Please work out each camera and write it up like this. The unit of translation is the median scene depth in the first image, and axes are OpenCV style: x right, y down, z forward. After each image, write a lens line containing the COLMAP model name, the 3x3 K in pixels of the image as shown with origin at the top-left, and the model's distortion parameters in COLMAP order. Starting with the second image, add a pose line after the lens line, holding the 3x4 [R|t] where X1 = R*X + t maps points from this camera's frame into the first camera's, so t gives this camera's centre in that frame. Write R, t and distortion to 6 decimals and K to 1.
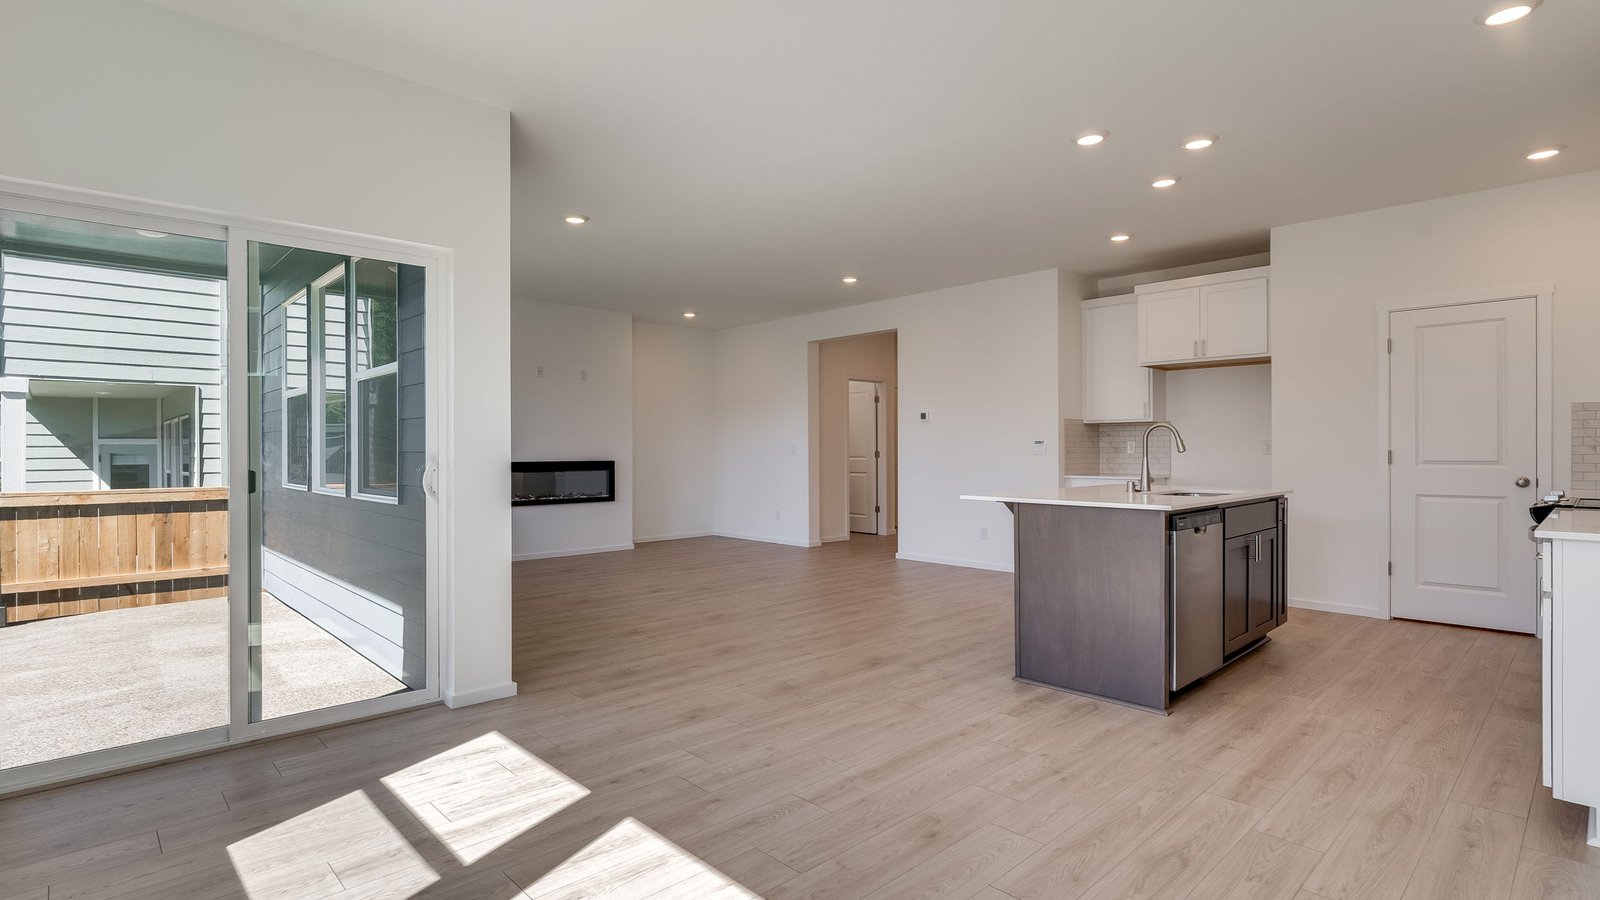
lens RADIAL K [[788.0, 0, 794.0], [0, 788.0, 453.9], [0, 0, 1]] dist [0.000862, 0.000242]
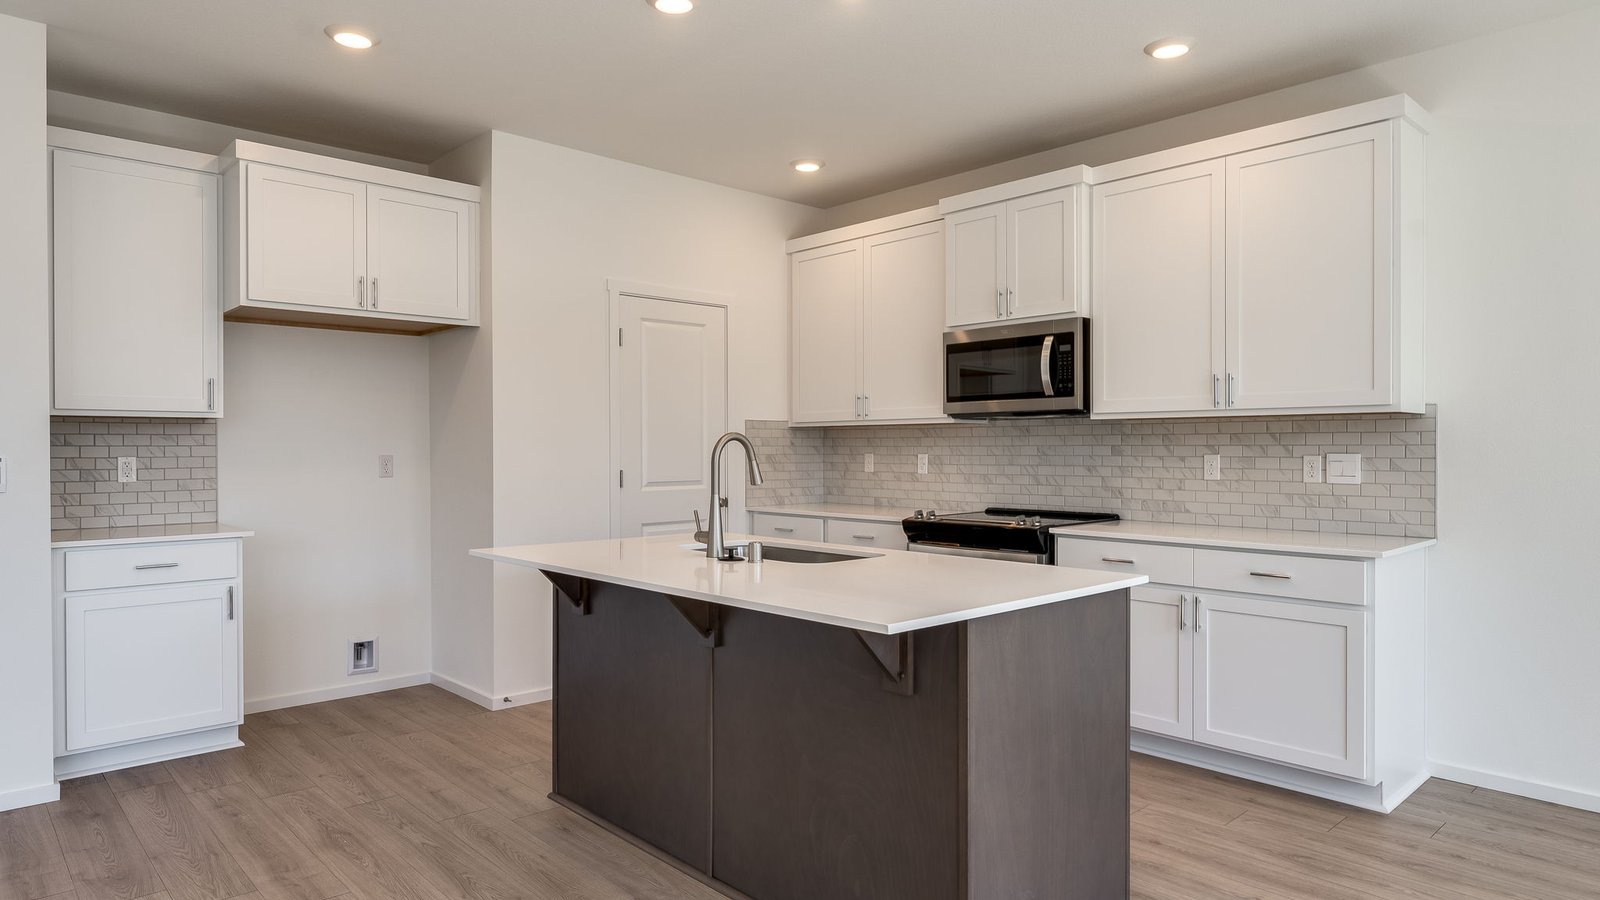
lens RADIAL K [[947.4, 0, 791.7], [0, 947.4, 453.7], [0, 0, 1]] dist [0.001920, -0.000217]
pose [[0.018152, -0.003727, 0.999828, -0.144424], [0.007403, 0.999966, 0.003593, -0.018274], [-0.999808, 0.007336, 0.018179, 0.640429]]
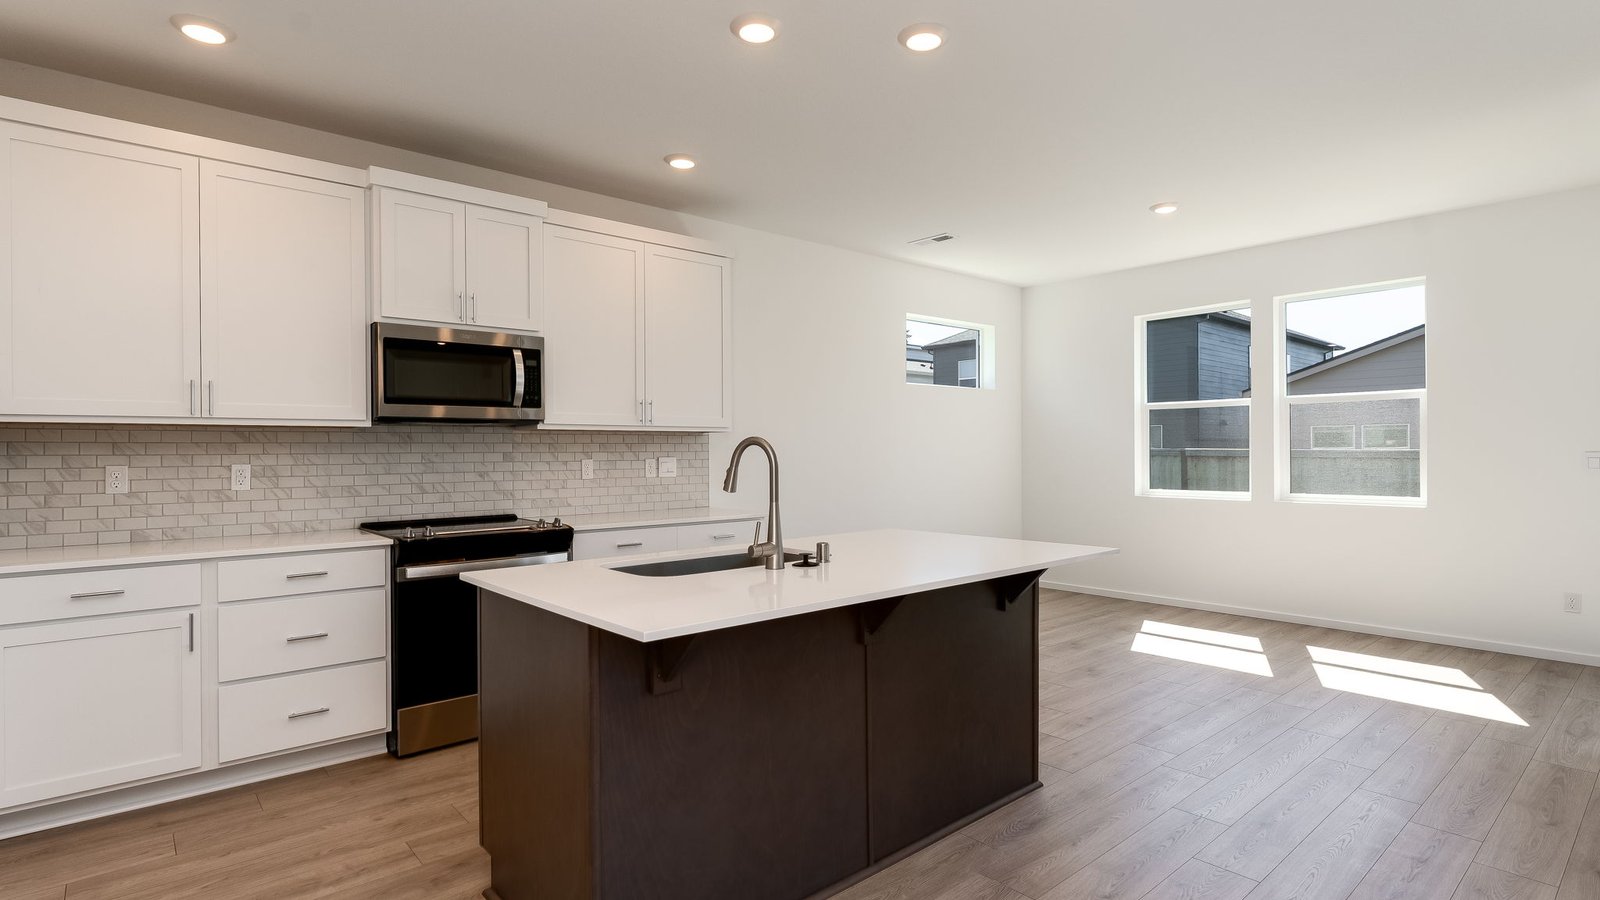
lens RADIAL K [[788.0, 0, 793.8], [0, 788.0, 449.8], [0, 0, 1]] dist [0.000862, 0.000242]
pose [[-0.998524, 0.009796, 0.053419, 0.276540], [0.009977, 0.999945, 0.003127, -0.021892], [-0.053385, 0.003656, -0.998567, 1.036988]]
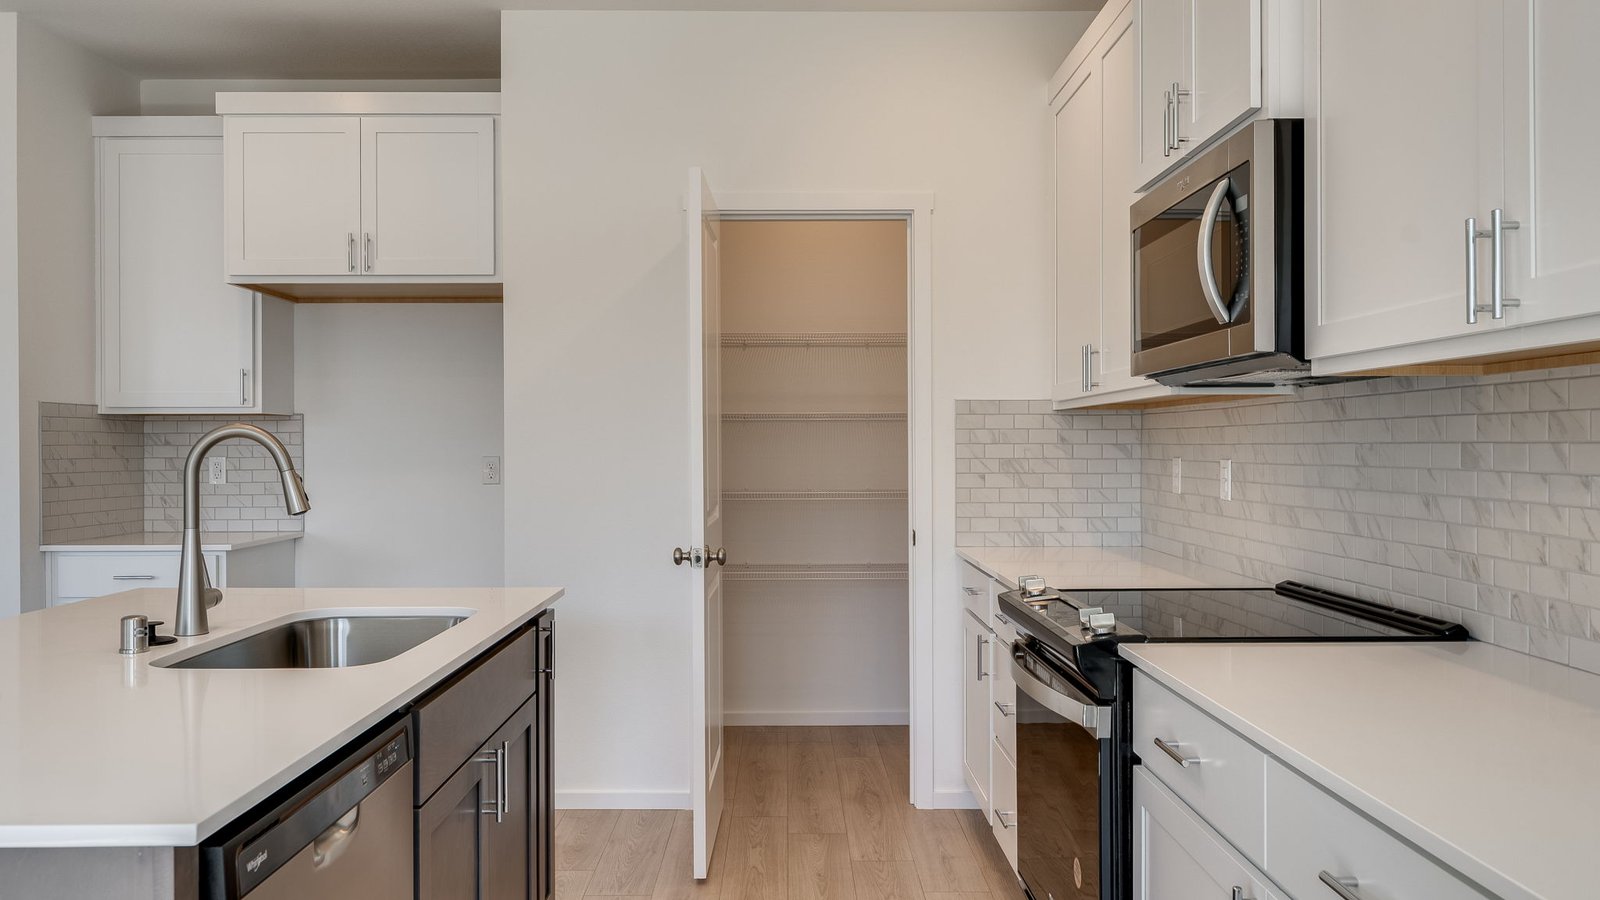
lens RADIAL K [[1202.2, 0, 798.0], [0, 1202.2, 450.6], [0, 0, 1]] dist [-0.007873, -0.010301]
pose [[0.688040, -0.001910, 0.725670, 0.178635], [0.004840, 0.999986, -0.001956, -0.018036], [-0.725657, 0.004858, 0.688040, 0.329115]]
